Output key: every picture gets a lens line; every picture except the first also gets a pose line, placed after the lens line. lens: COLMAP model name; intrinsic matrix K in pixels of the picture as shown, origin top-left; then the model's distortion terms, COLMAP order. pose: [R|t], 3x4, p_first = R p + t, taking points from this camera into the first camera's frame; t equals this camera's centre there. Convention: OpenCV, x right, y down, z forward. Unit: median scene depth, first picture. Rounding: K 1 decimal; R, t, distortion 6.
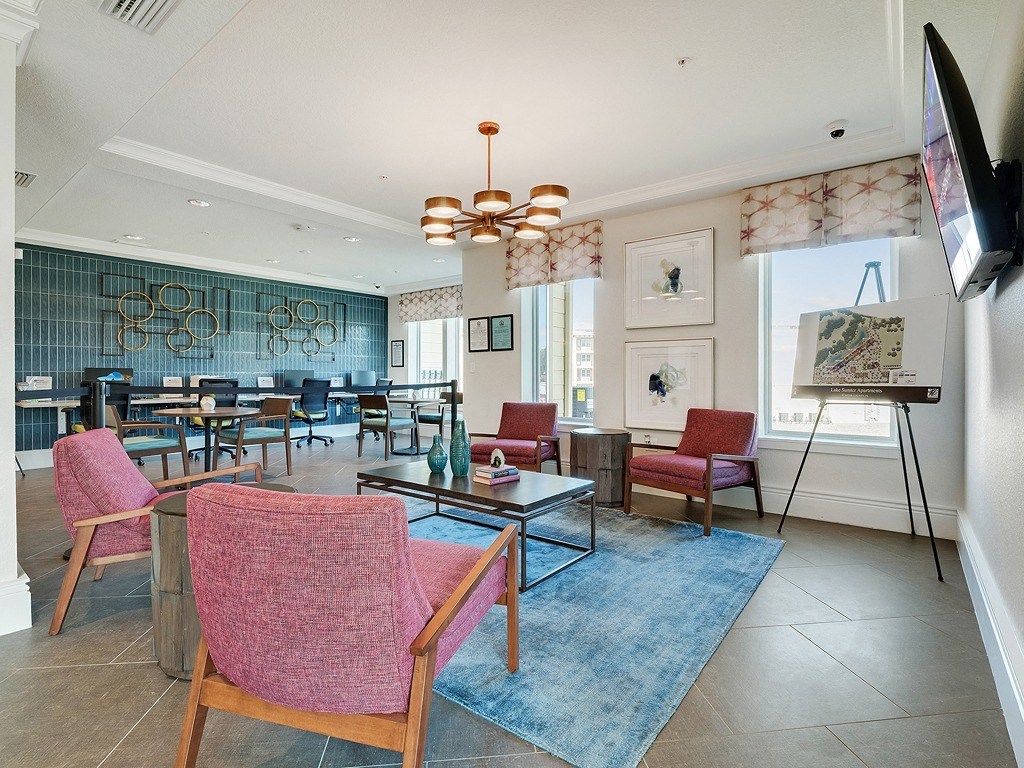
lens RADIAL K [[499.3, 0, 506.8], [0, 499.3, 375.7], [0, 0, 1]] dist [-0.000538, -0.001245]
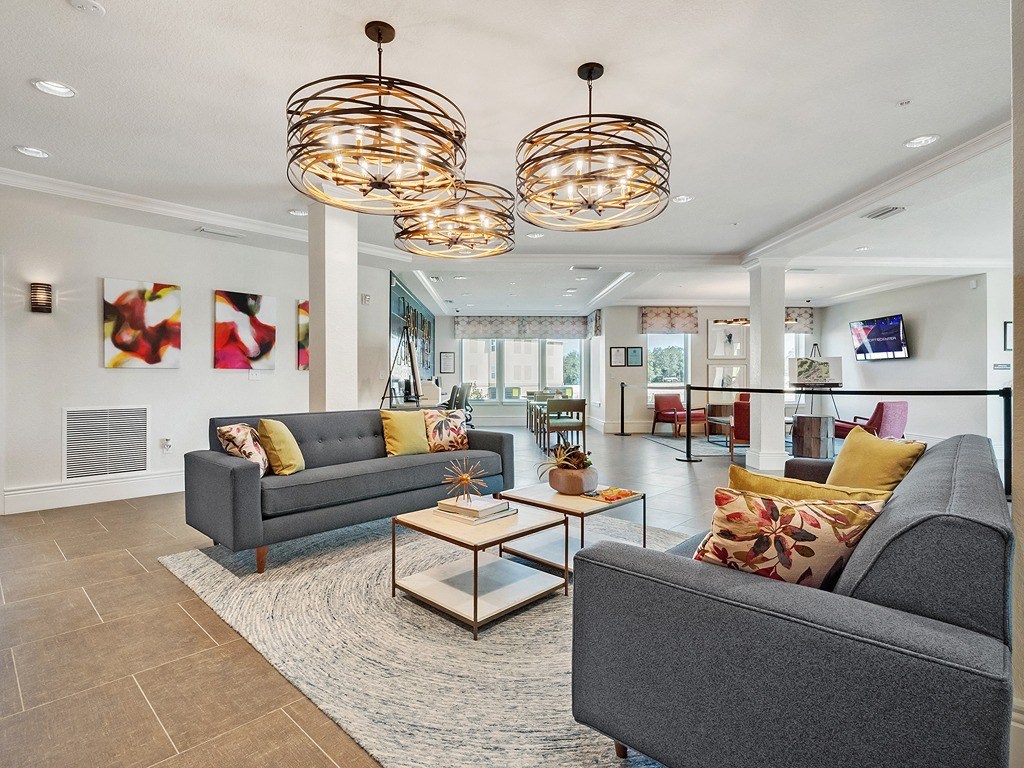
lens RADIAL K [[499.3, 0, 506.8], [0, 499.3, 375.7], [0, 0, 1]] dist [-0.000538, -0.001245]
pose [[0.785928, 0.002664, 0.618312, -1.910047], [0.000695, 0.999986, -0.005192, -0.007956], [-0.618318, 0.004510, 0.785915, -0.187386]]
